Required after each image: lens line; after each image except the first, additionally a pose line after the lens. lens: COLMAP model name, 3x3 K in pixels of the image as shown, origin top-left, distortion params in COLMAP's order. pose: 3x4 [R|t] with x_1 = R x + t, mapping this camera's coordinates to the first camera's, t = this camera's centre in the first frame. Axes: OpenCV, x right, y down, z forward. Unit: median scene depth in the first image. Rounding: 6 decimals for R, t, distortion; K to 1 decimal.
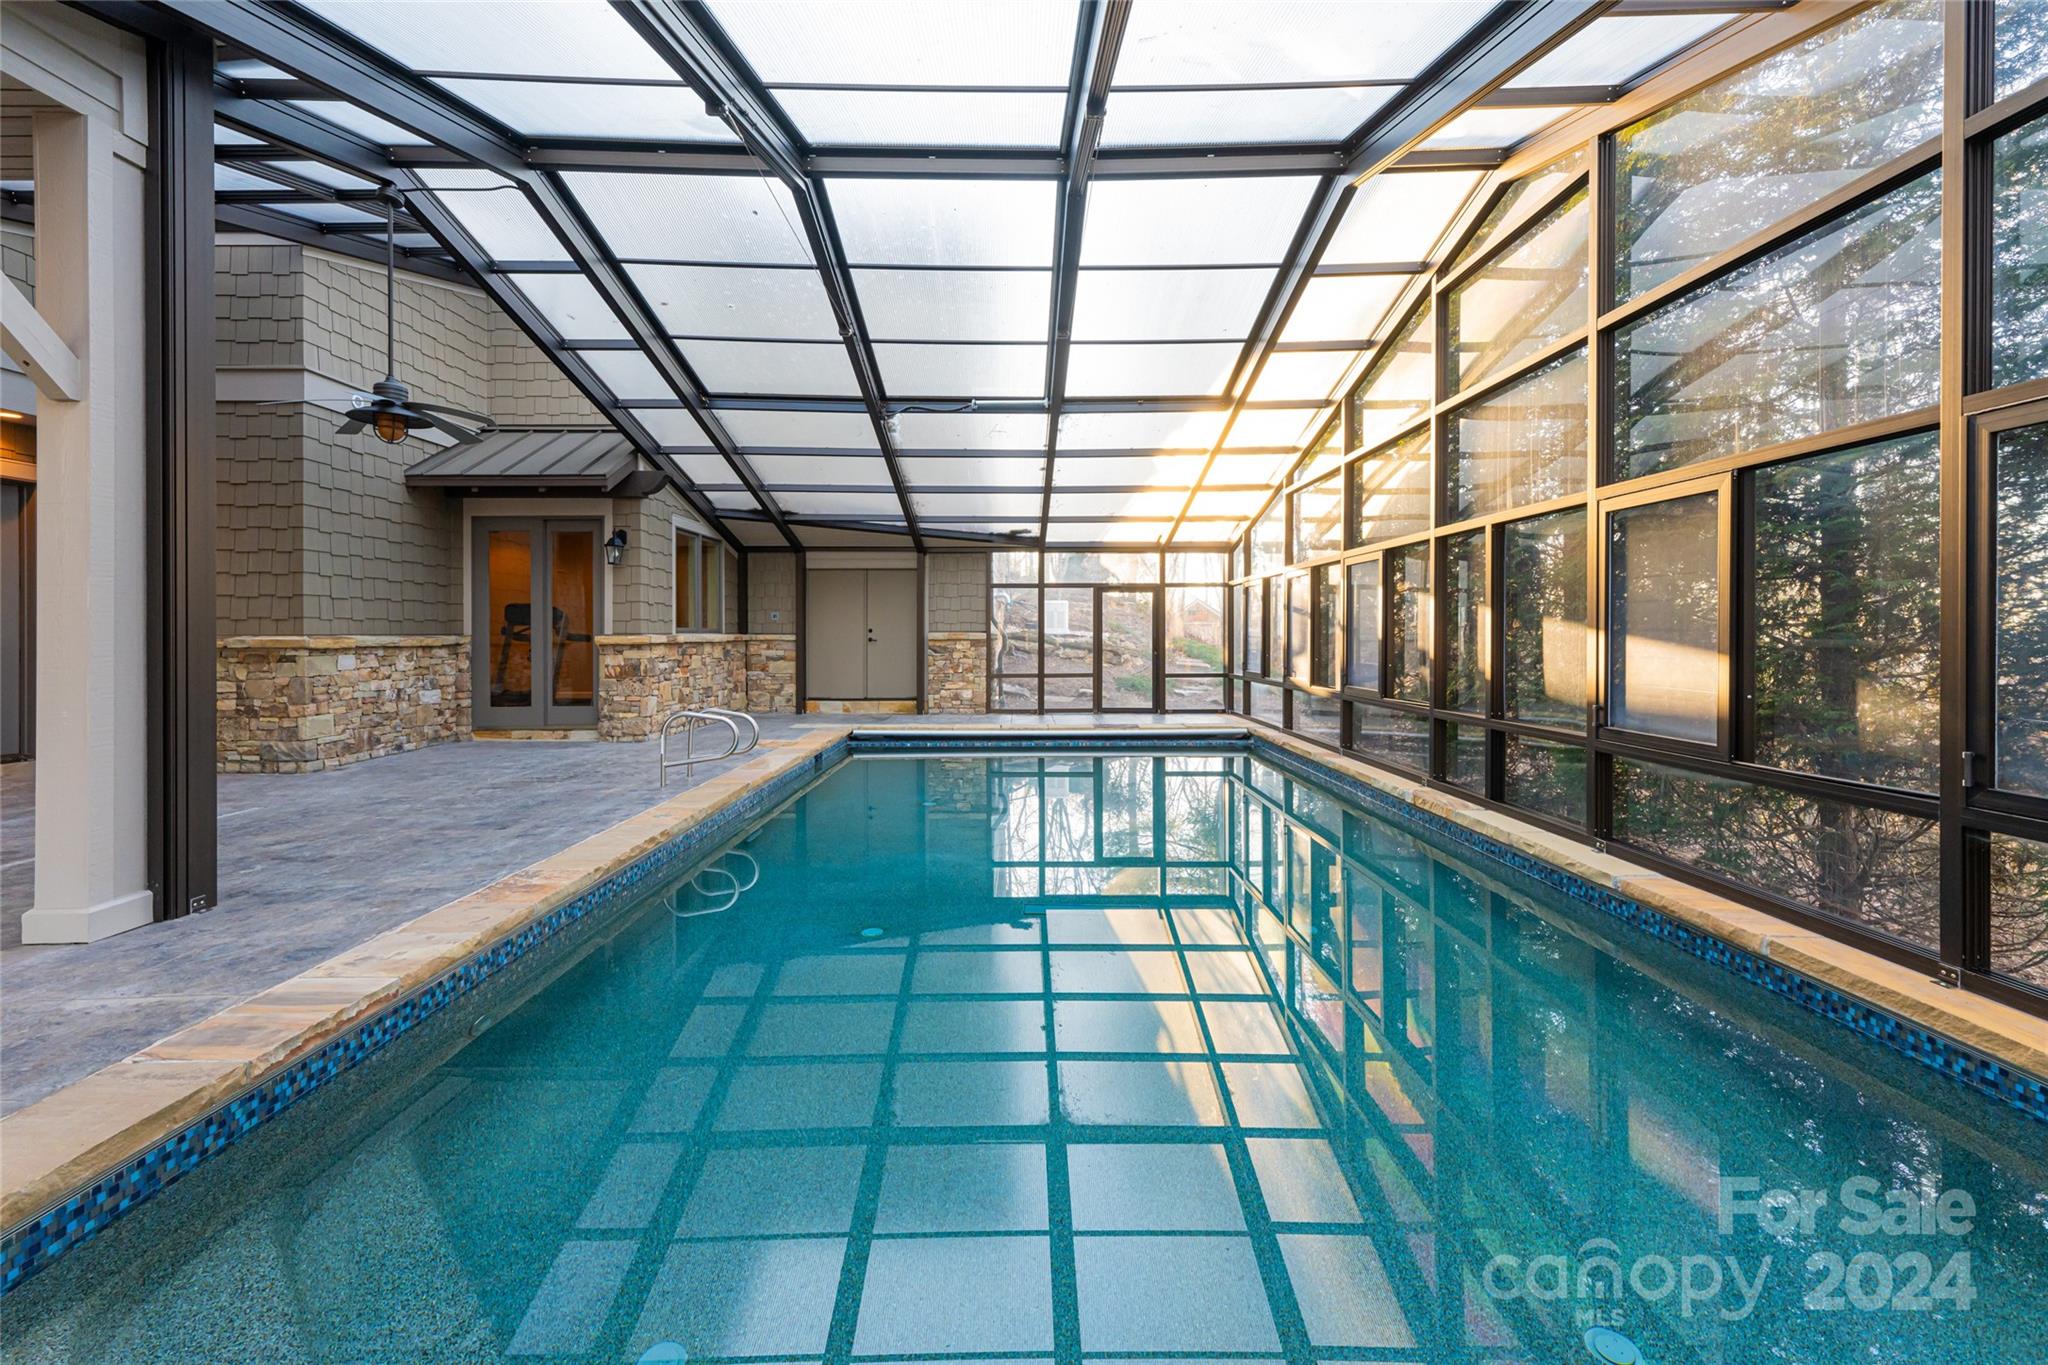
lens RADIAL K [[859.3, 0, 1025.6], [0, 859.3, 635.0], [0, 0, 1]] dist [0.000551, 0.000032]
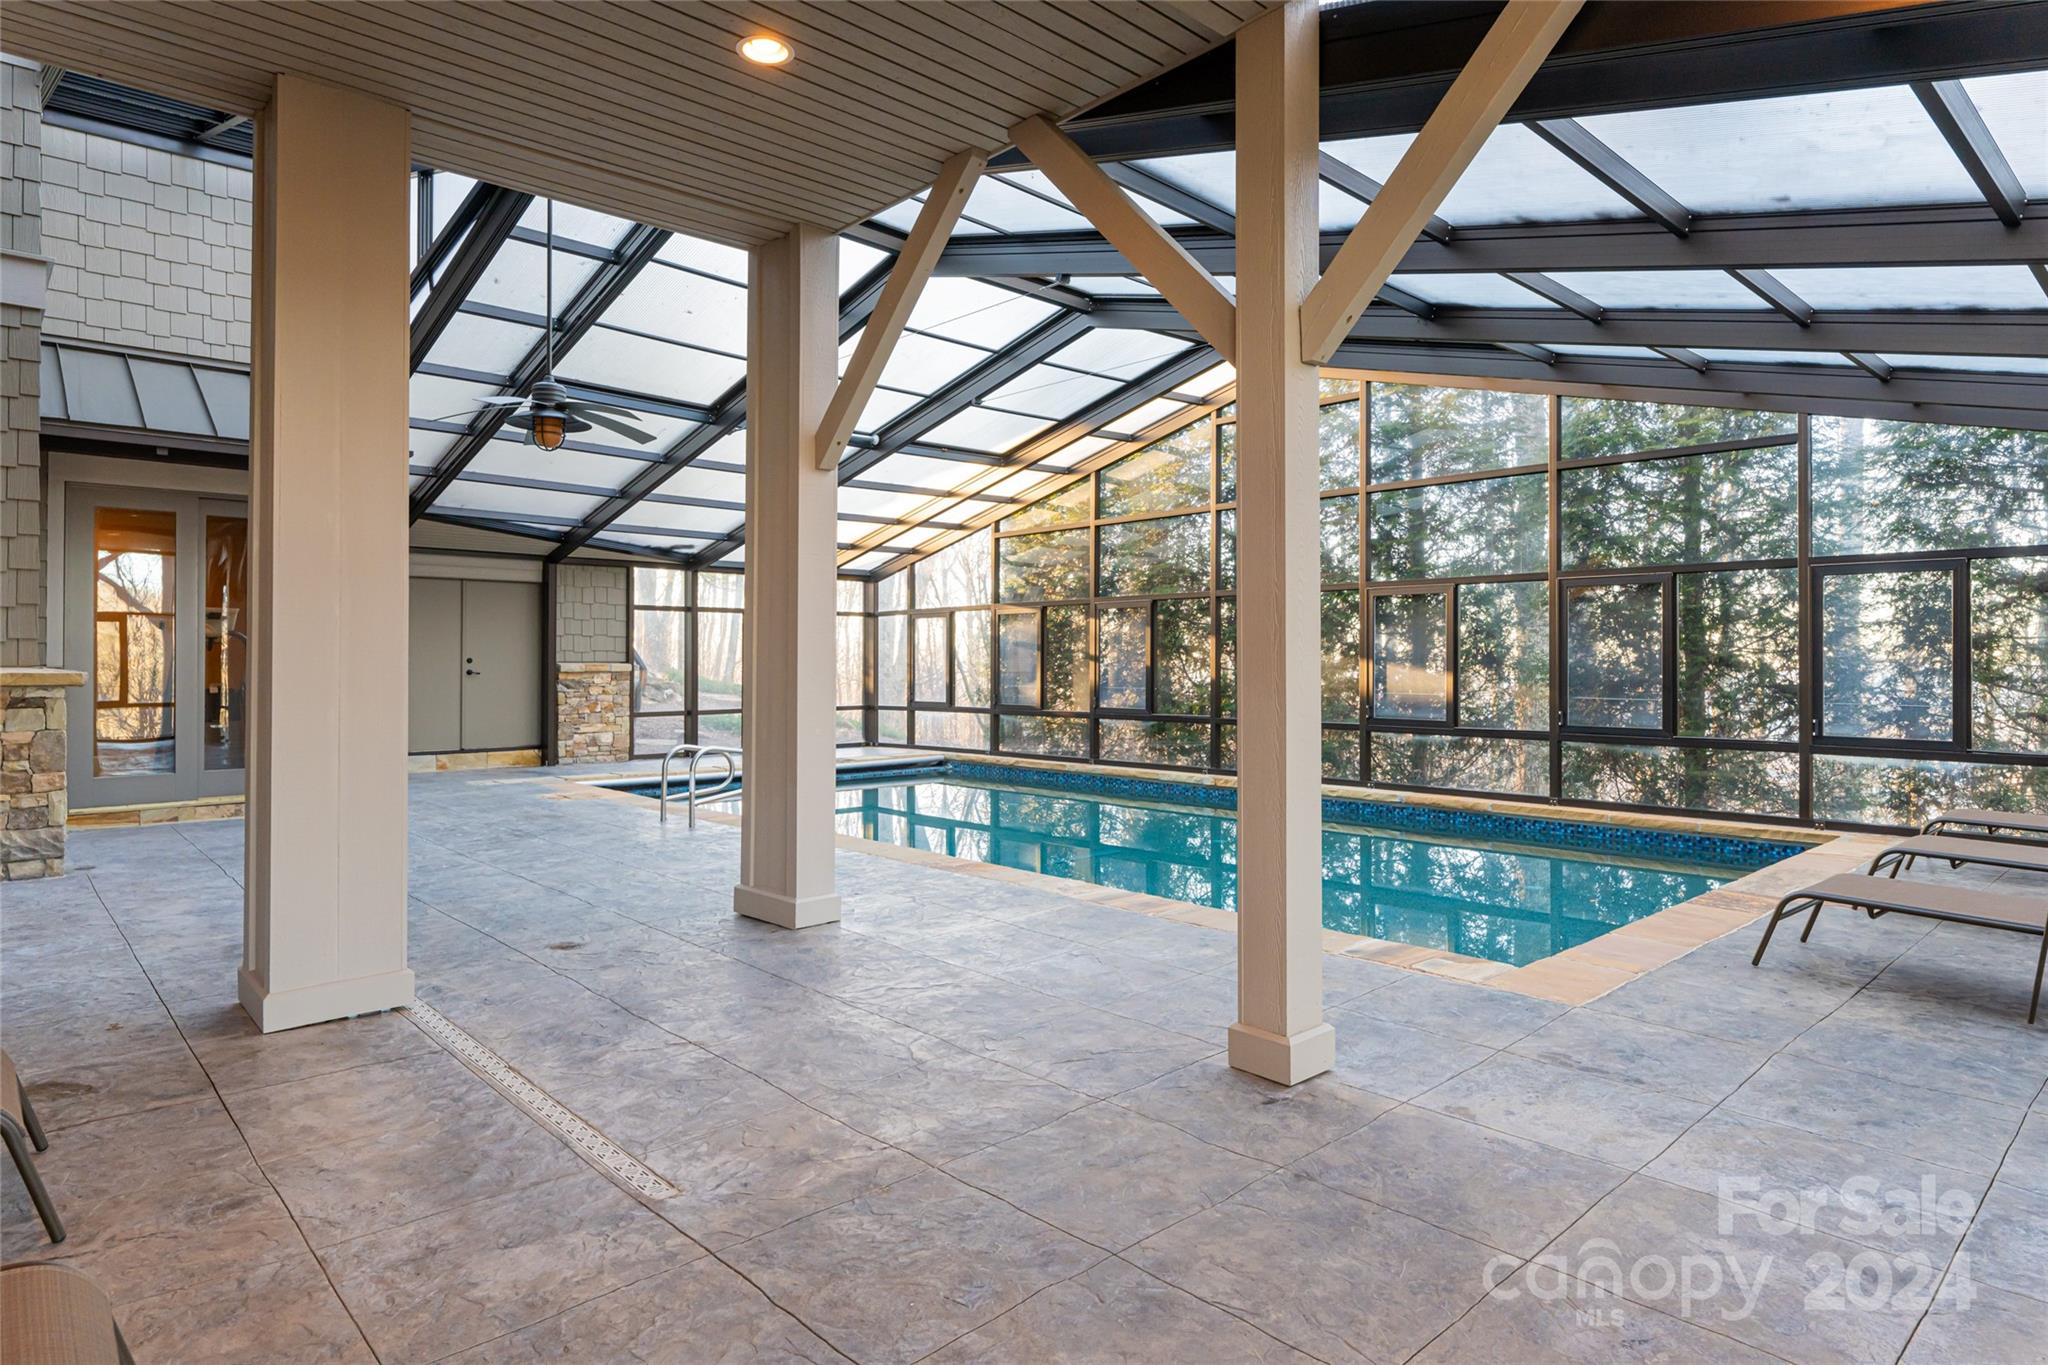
lens RADIAL K [[1113.9, 0, 1043.2], [0, 1113.9, 645.4], [0, 0, 1]] dist [0.001245, 0.000433]
pose [[0.743891, 0.011622, 0.668199, -0.472522], [0.001703, 0.999813, -0.019286, 0.001303], [-0.668298, 0.015485, 0.743732, -0.078337]]
